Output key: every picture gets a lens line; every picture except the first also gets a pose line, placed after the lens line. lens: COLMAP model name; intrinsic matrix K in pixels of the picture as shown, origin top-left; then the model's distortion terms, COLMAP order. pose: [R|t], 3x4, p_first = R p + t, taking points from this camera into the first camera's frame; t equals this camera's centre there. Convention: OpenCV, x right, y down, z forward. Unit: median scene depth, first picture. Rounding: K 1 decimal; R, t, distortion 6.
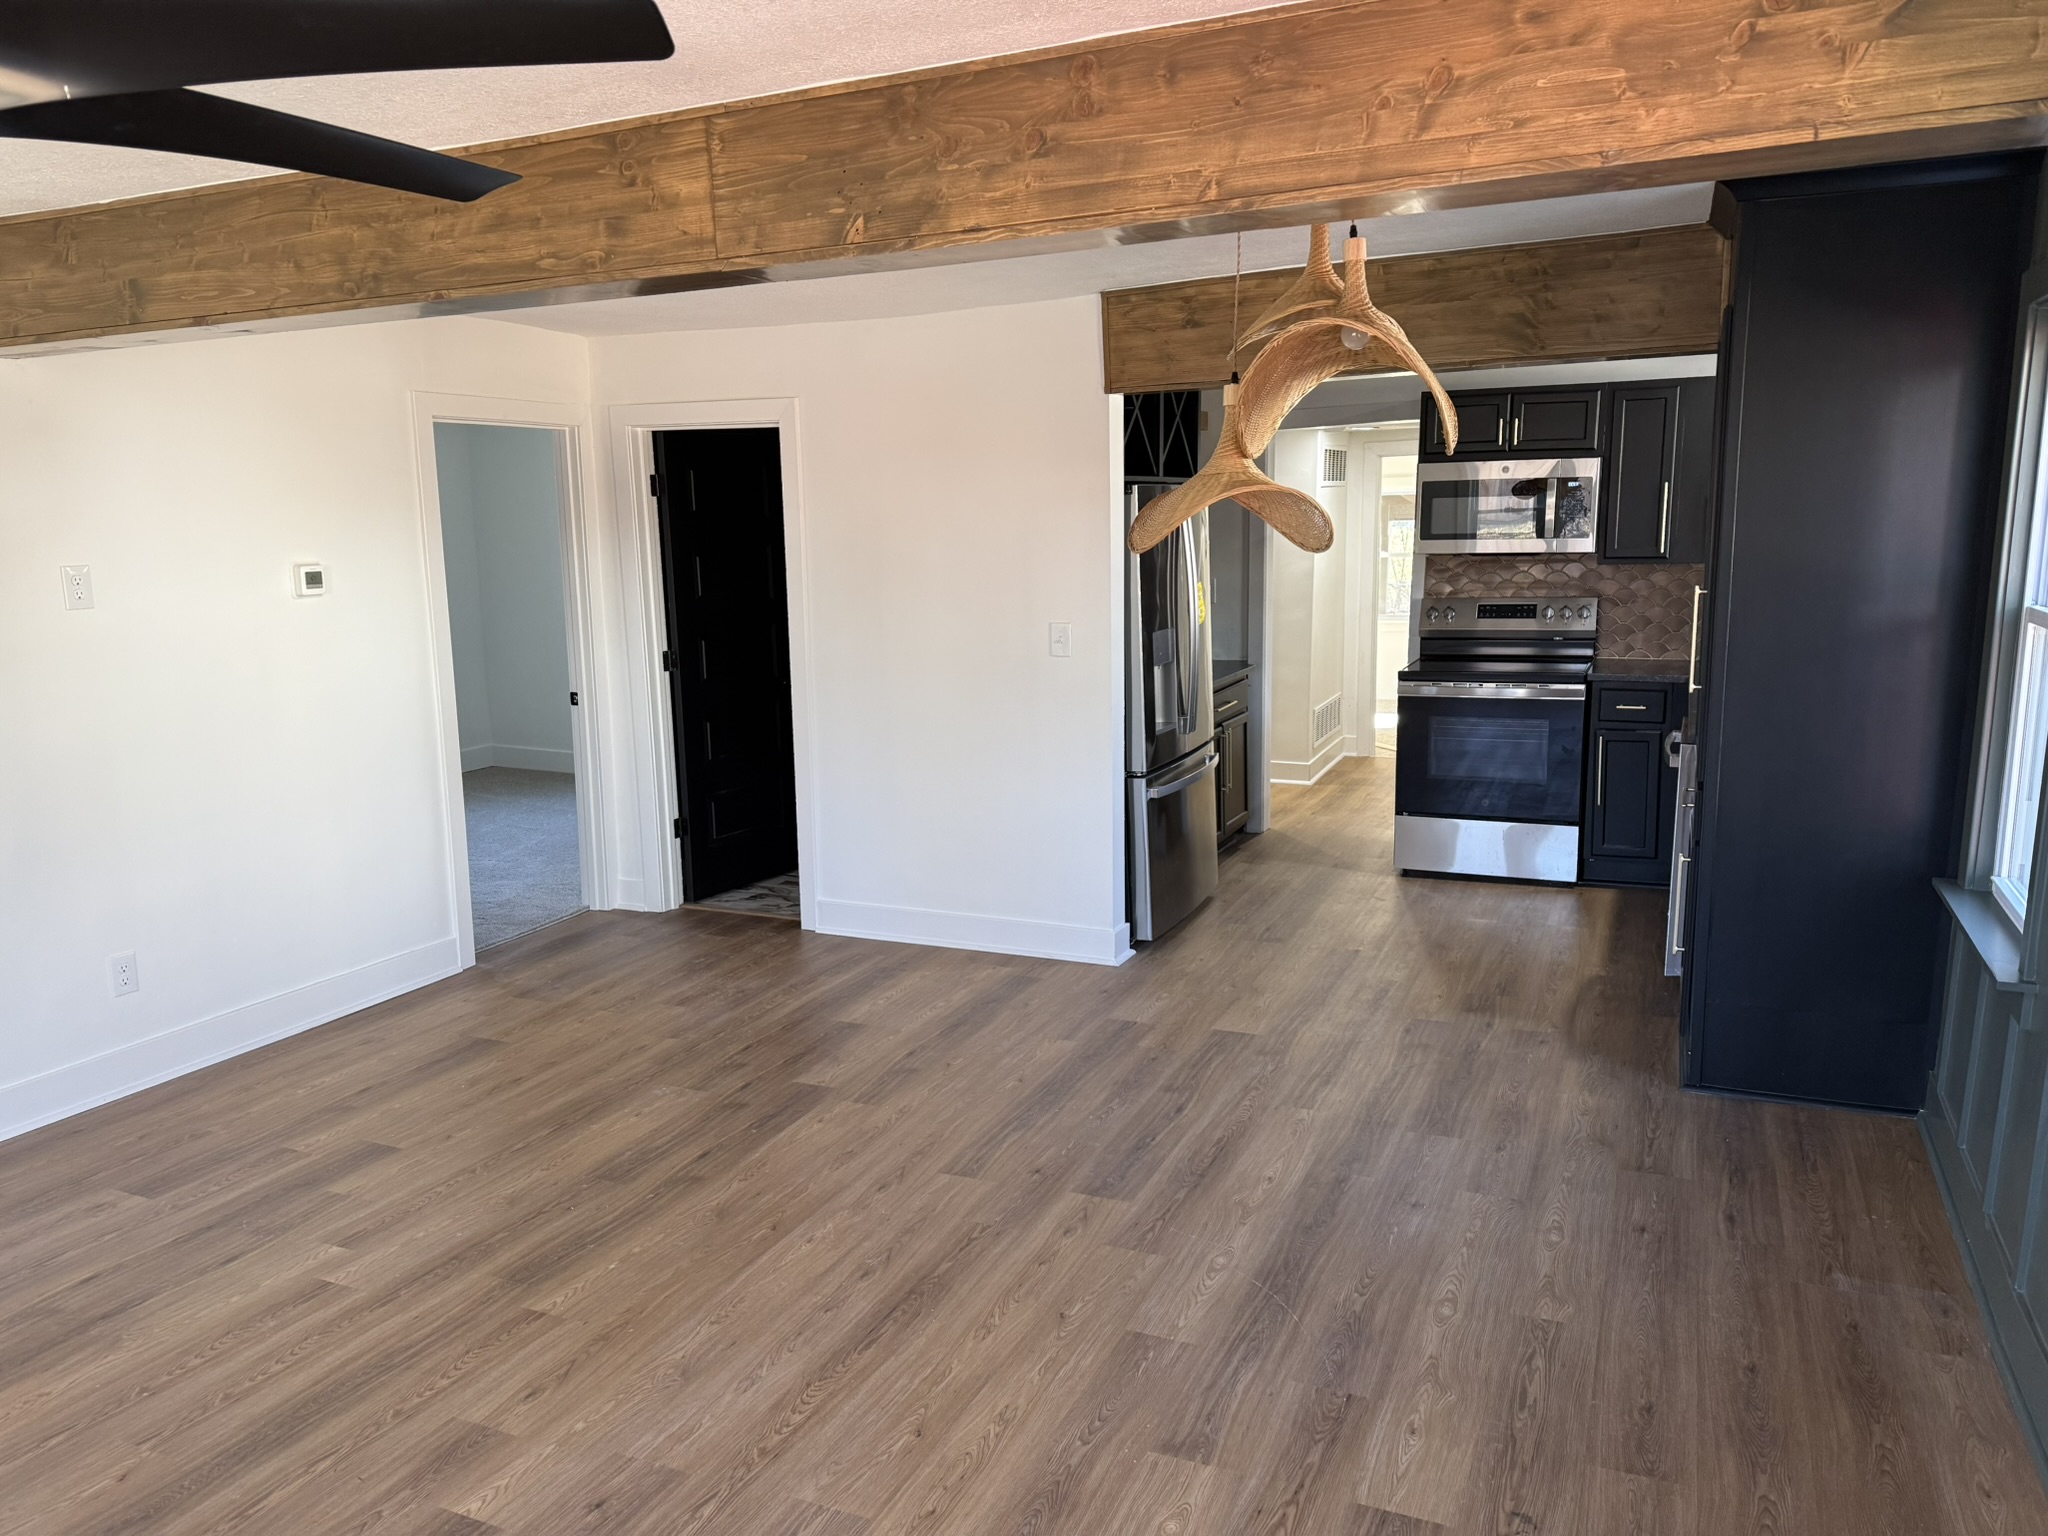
lens RADIAL K [[1429.5, 0, 1024.0], [0, 1429.5, 768.0], [0, 0, 1]] dist [0.081814, -0.089227]
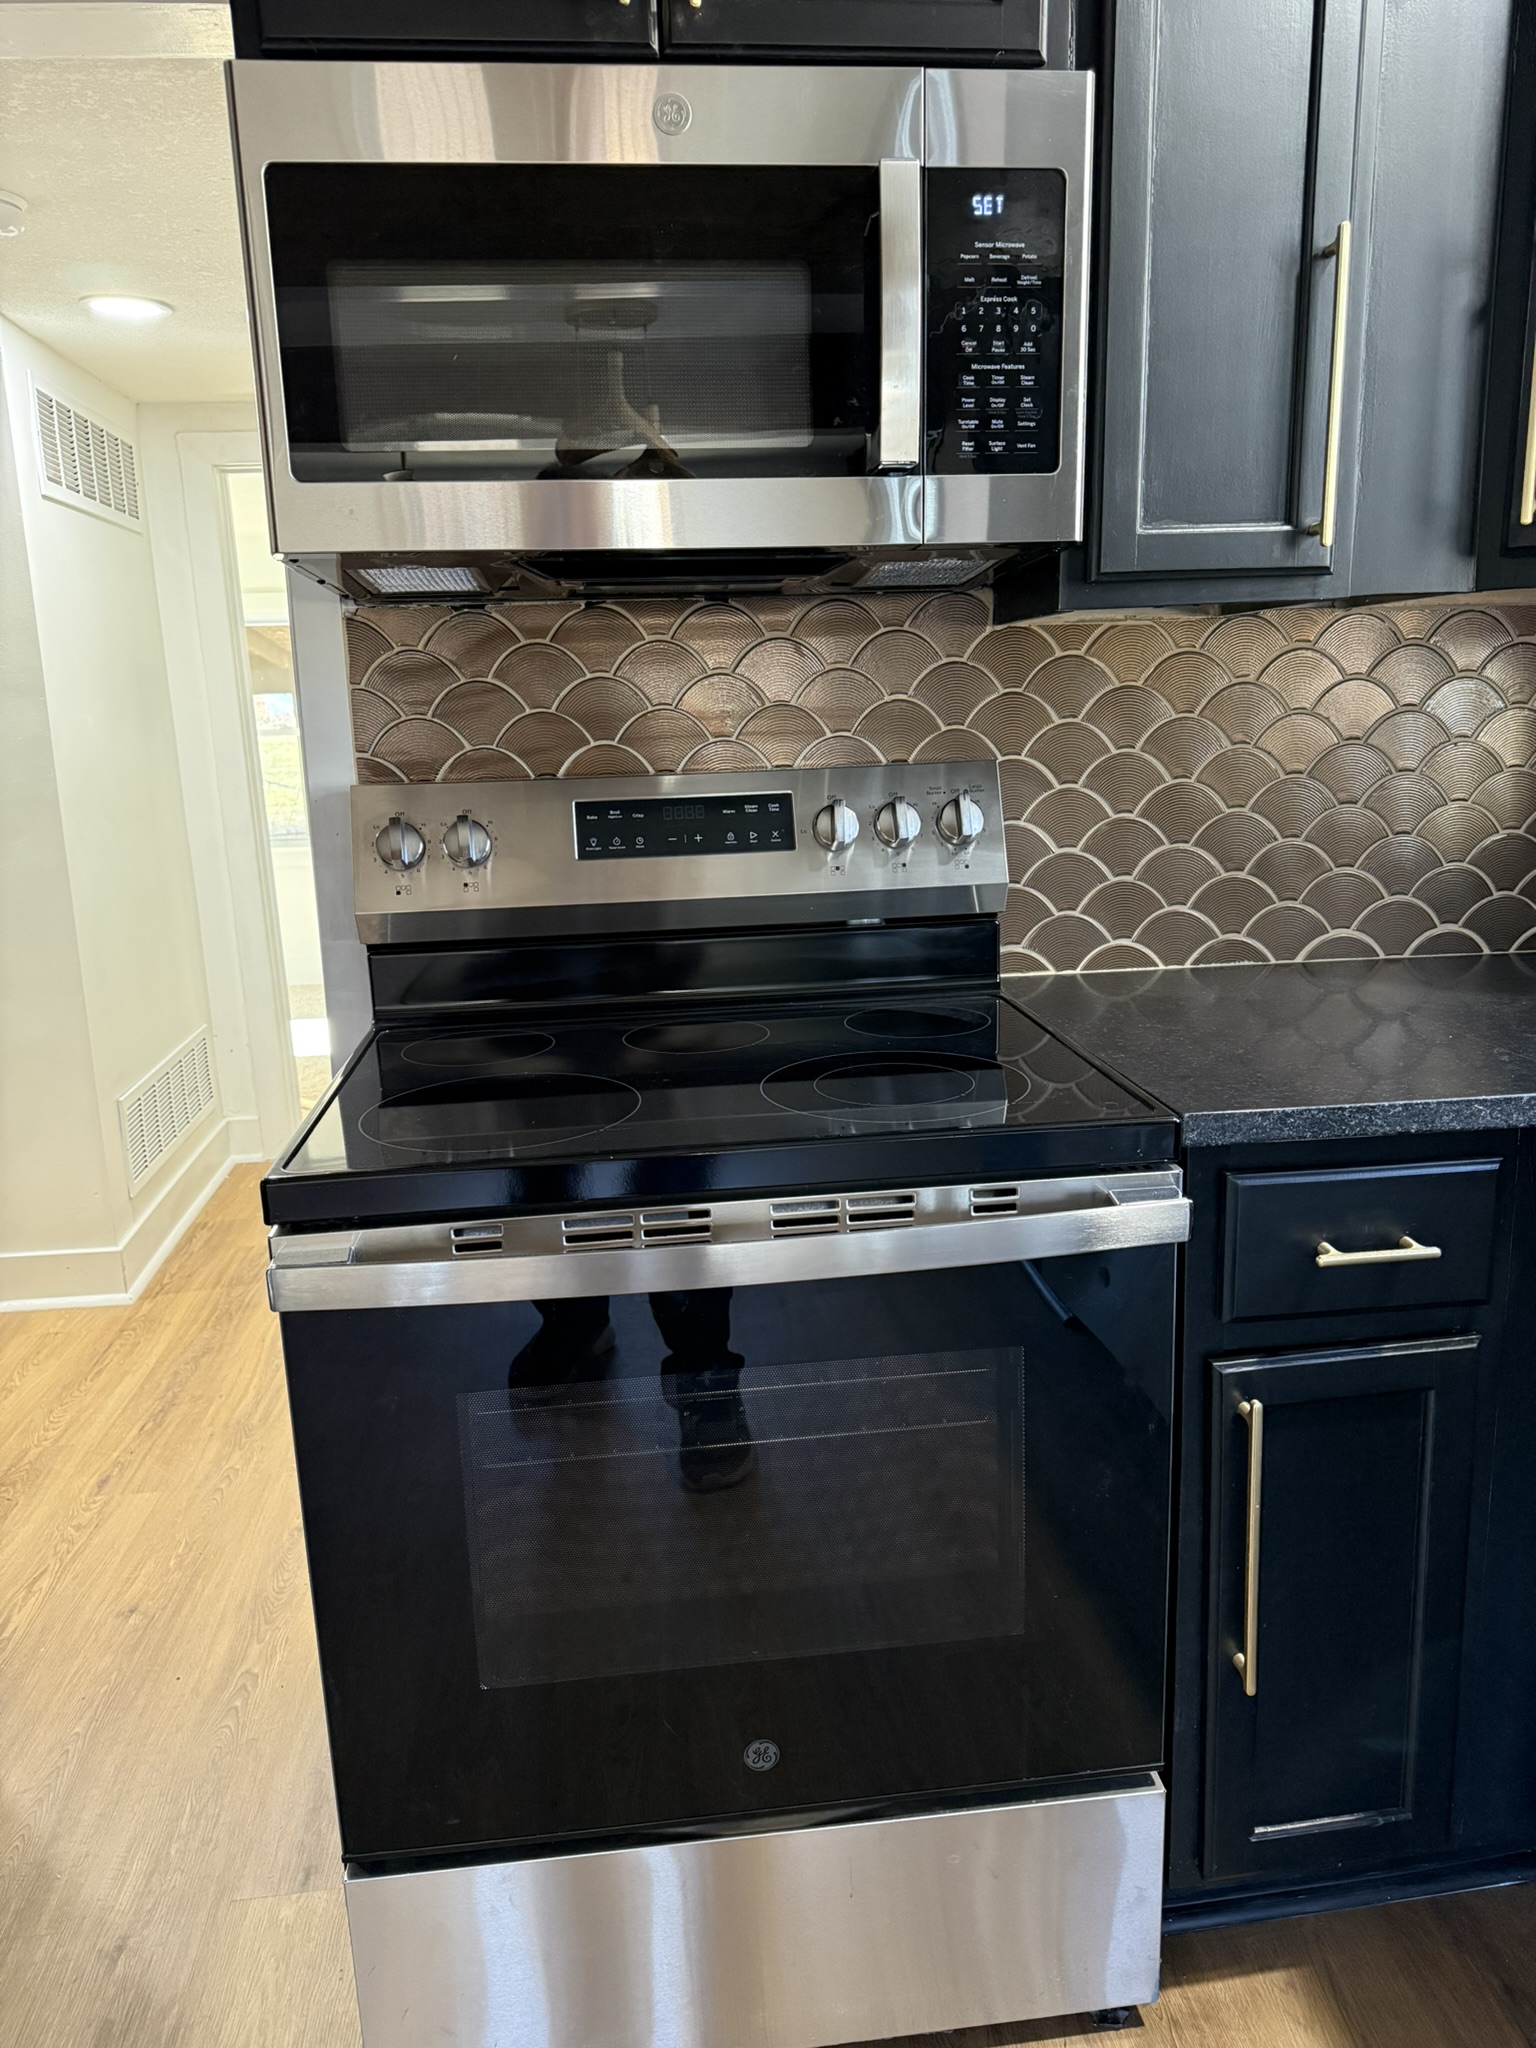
lens RADIAL K [[1429.5, 0, 765.1], [0, 1429.5, 1053.1], [0, 0, 1]] dist [0.081814, -0.089227]
pose [[0.859384, -0.125970, 0.495572, 0.216571], [0.102484, 0.991947, 0.074425, -0.087010], [-0.500956, -0.013171, 0.865373, 0.778808]]
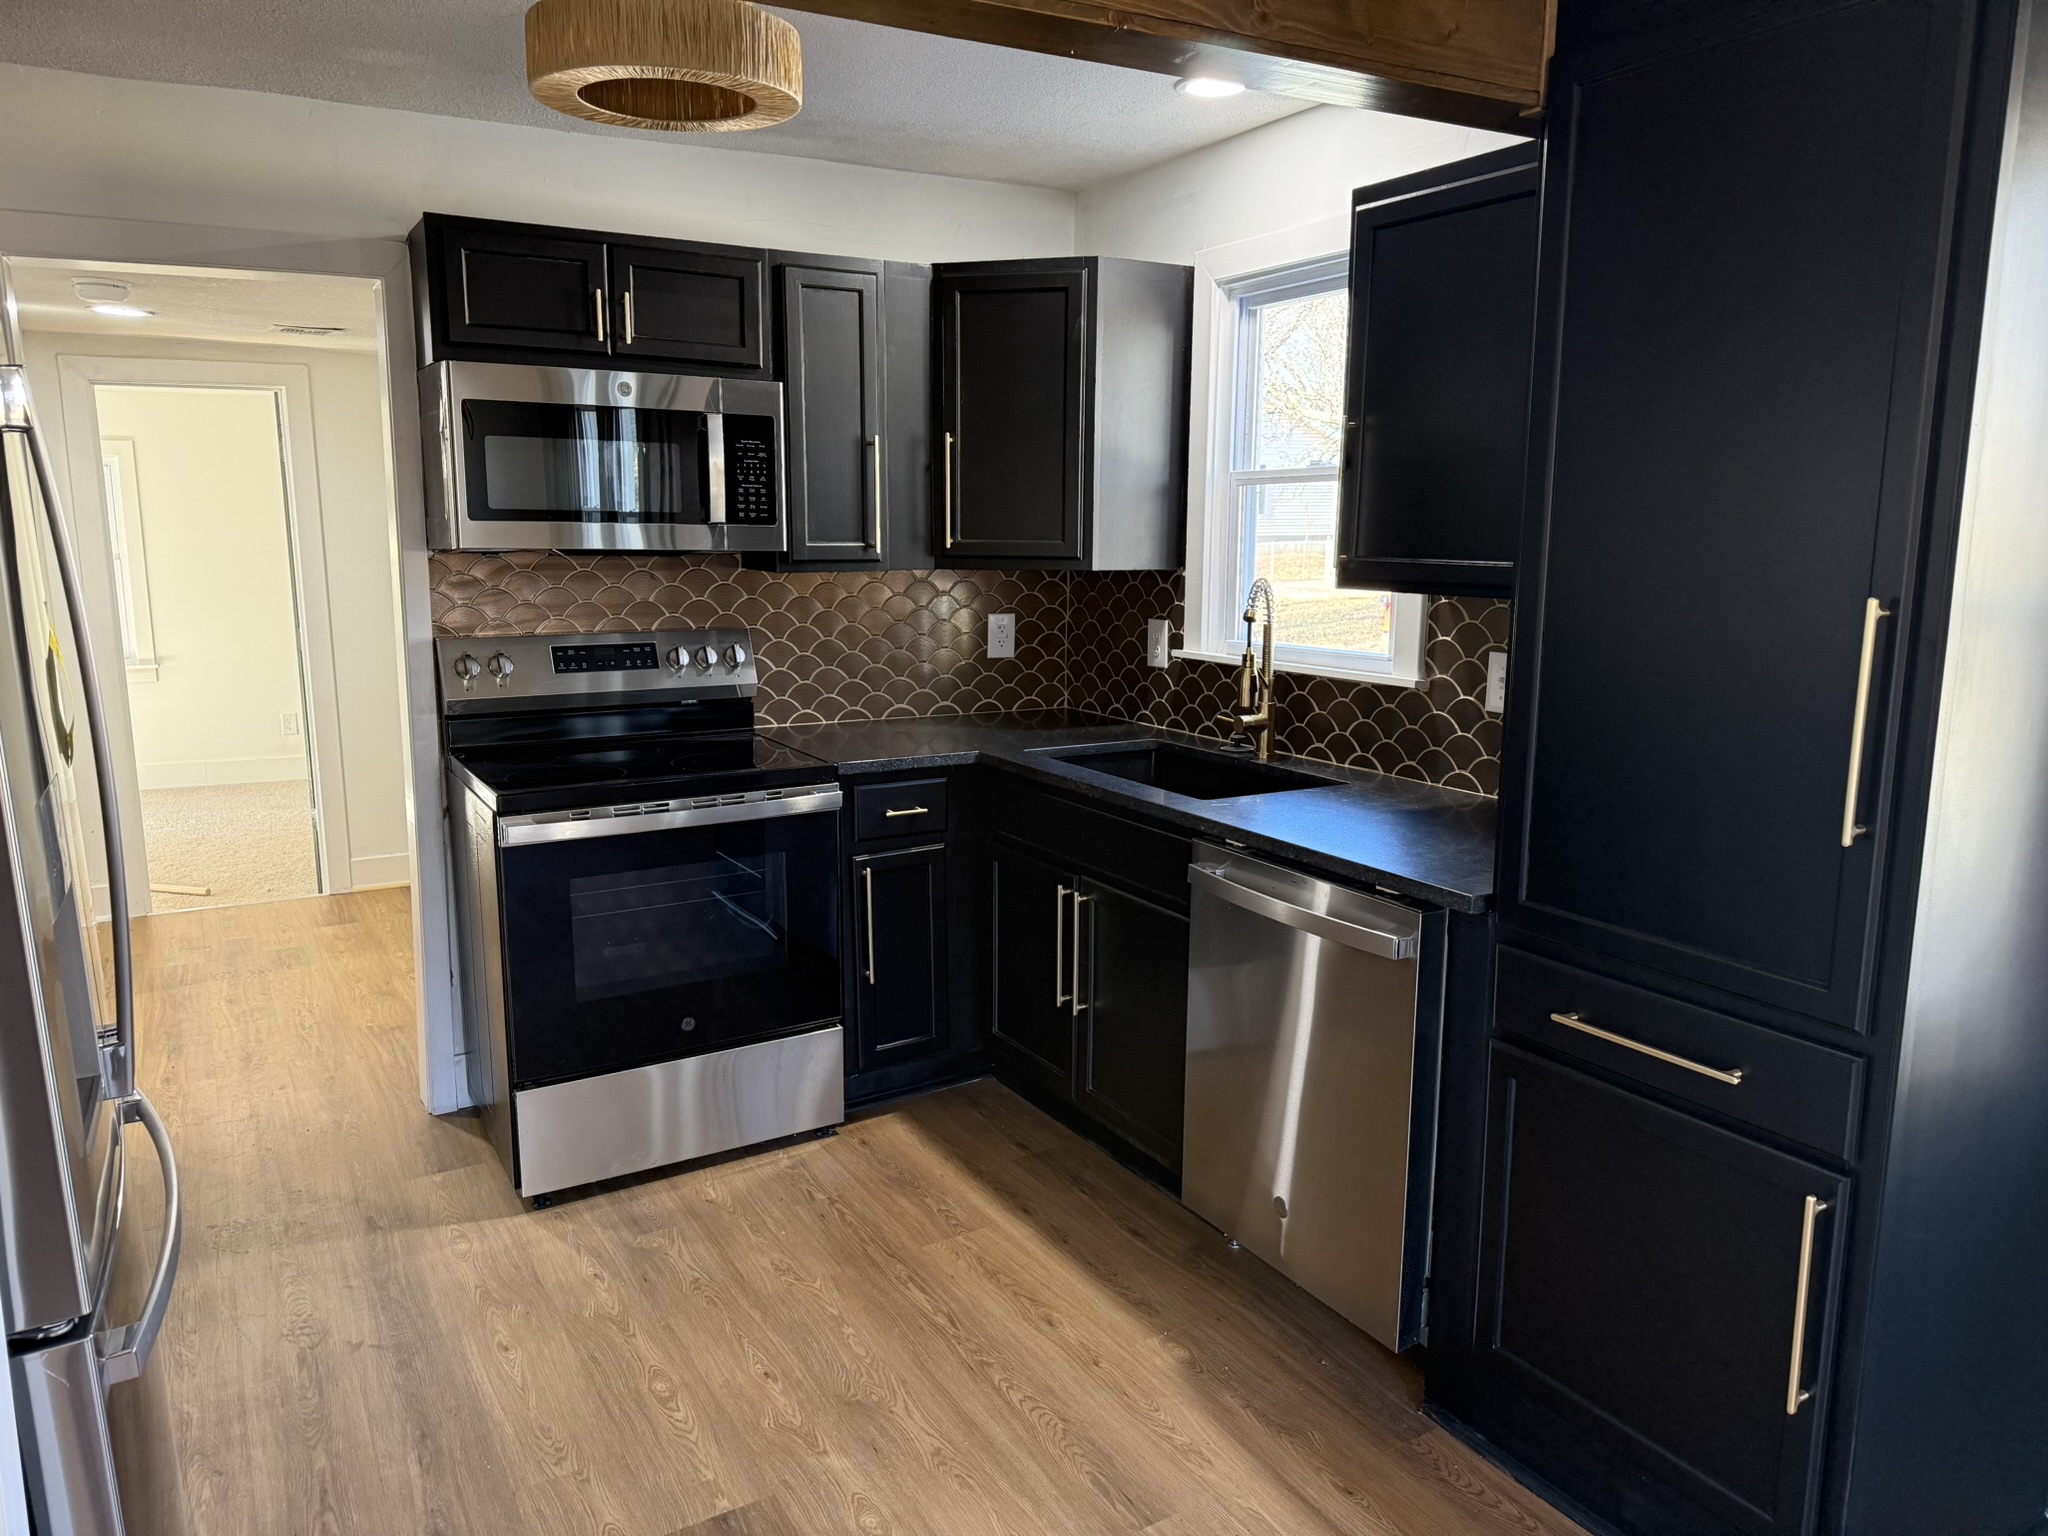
lens RADIAL K [[1429.5, 0, 1024.0], [0, 1429.5, 768.0], [0, 0, 1]] dist [0.081814, -0.089227]
pose [[0.577589, -0.113170, 0.808445, -0.021211], [0.124360, 0.990983, 0.049874, -0.075342], [-0.806800, 0.071732, 0.586454, 0.558905]]
